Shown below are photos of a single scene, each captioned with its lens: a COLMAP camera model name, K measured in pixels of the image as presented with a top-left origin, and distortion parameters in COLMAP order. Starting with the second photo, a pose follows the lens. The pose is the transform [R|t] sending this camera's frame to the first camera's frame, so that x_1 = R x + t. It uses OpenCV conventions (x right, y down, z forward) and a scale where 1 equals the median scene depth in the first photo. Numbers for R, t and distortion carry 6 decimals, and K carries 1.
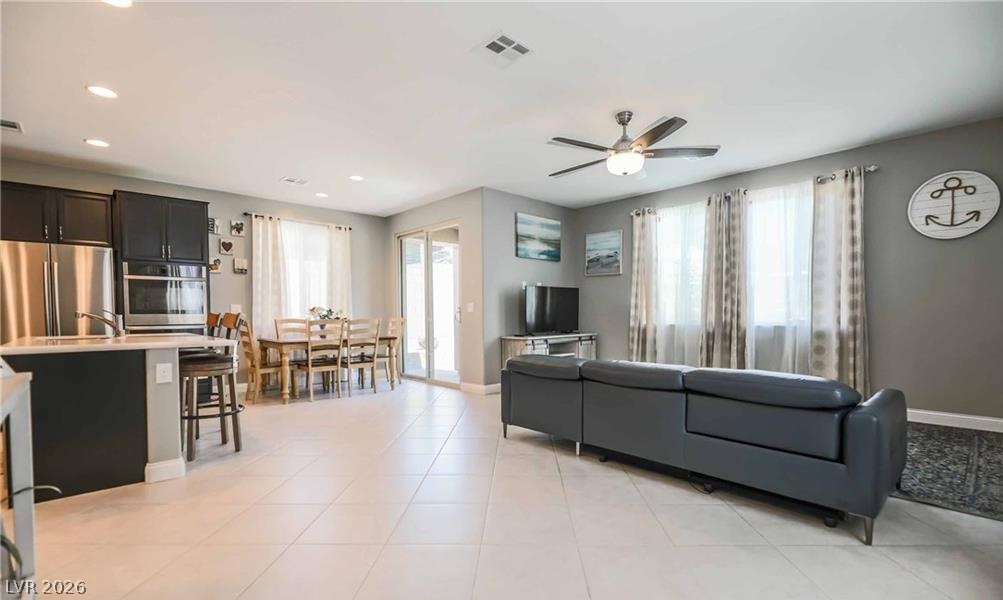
lens RADIAL K [[458.9, 0, 513.7], [0, 458.9, 327.8], [0, 0, 1]] dist [0.012499, -0.003894]
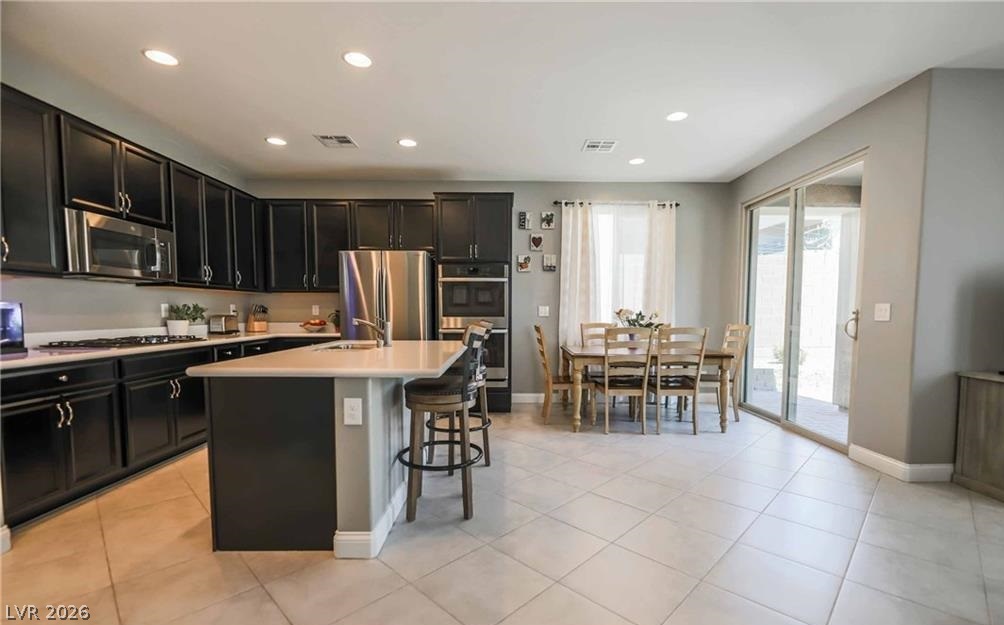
lens RADIAL K [[443.4, 0, 510.7], [0, 443.4, 340.6], [0, 0, 1]] dist [-0.000262, -0.003210]
pose [[0.732975, 0.053073, -0.678182, -0.059324], [-0.026690, 0.998428, 0.049288, -0.024604], [0.679732, -0.018026, 0.733239, 0.322079]]
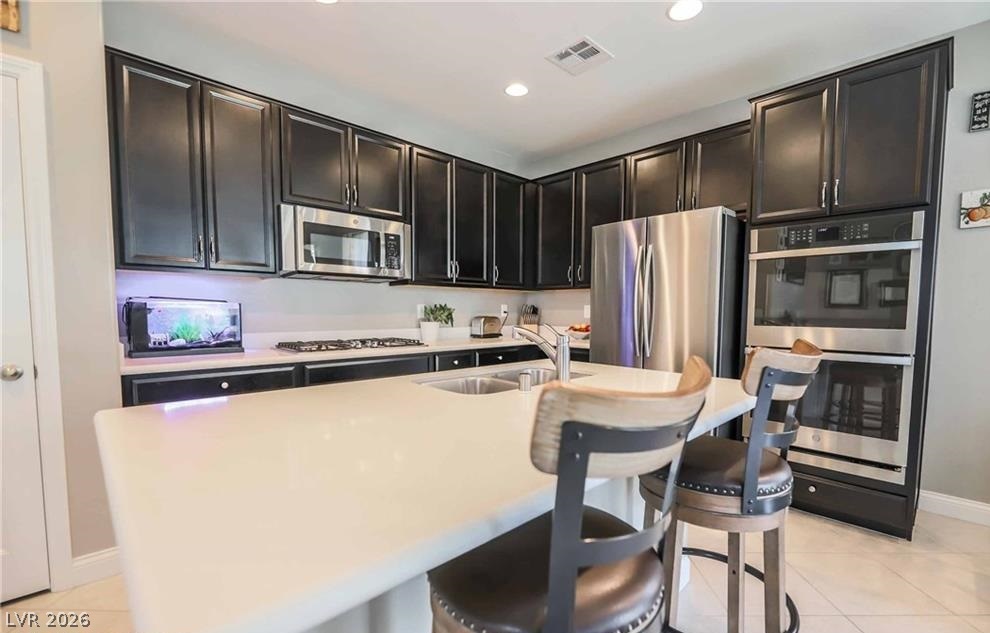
lens RADIAL K [[447.4, 0, 512.5], [0, 447.4, 338.5], [0, 0, 1]] dist [0.000665, -0.002478]
pose [[0.023915, 0.067354, -0.997442, -0.252753], [-0.037815, 0.997075, 0.066423, -0.031417], [0.998999, 0.036130, 0.026392, 0.567614]]
